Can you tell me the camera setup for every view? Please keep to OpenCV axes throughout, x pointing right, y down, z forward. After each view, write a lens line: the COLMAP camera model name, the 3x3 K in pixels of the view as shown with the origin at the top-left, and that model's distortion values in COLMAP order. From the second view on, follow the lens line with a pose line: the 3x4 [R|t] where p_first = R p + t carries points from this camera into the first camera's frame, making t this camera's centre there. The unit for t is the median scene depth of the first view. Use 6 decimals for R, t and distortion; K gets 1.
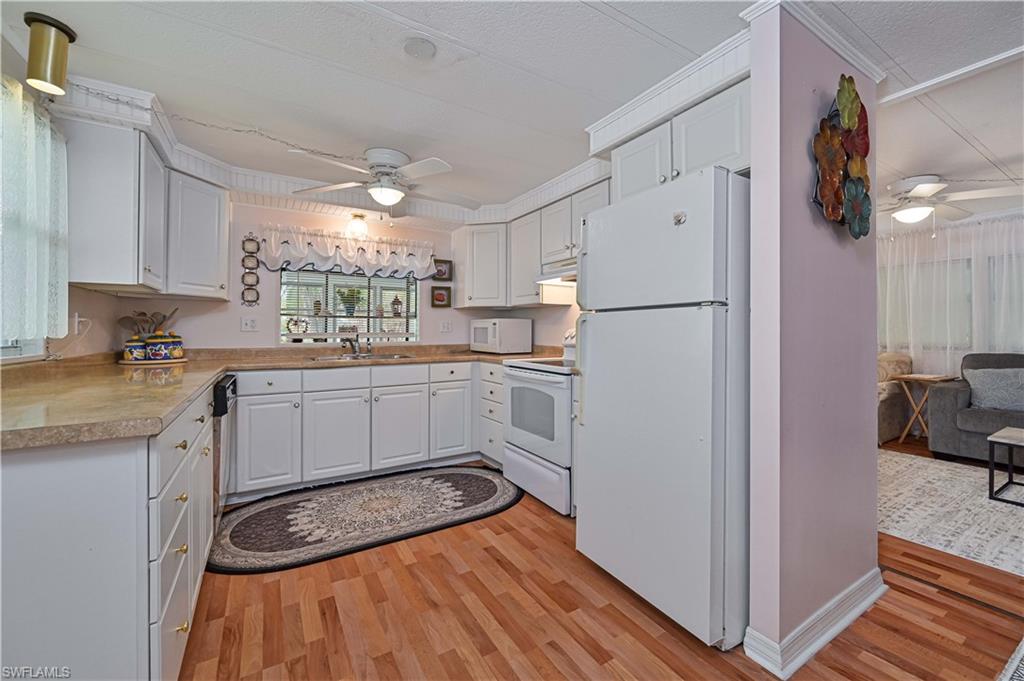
lens RADIAL K [[411.3, 0, 514.1], [0, 411.3, 332.9], [0, 0, 1]] dist [-0.001228, 0.000008]
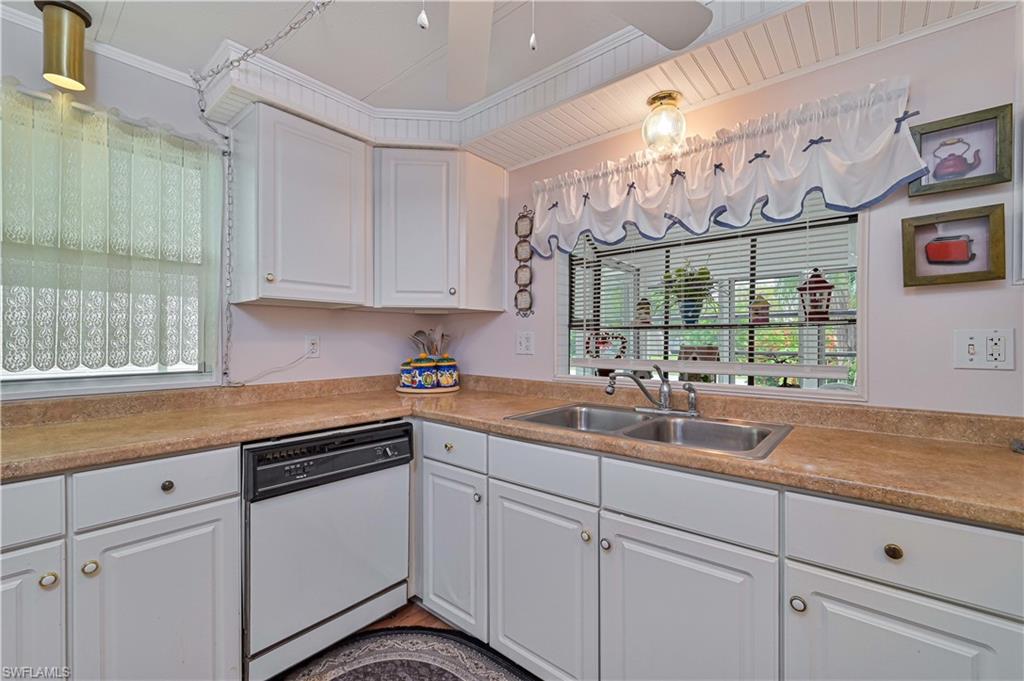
lens RADIAL K [[430.3, 0, 511.7], [0, 430.3, 342.3], [0, 0, 1]] dist [0.003377, -0.000416]
pose [[0.314364, 0.007723, -0.949271, 0.015496], [-0.006245, 0.999962, 0.006067, -0.027309], [0.949282, 0.004021, 0.314400, 0.752353]]
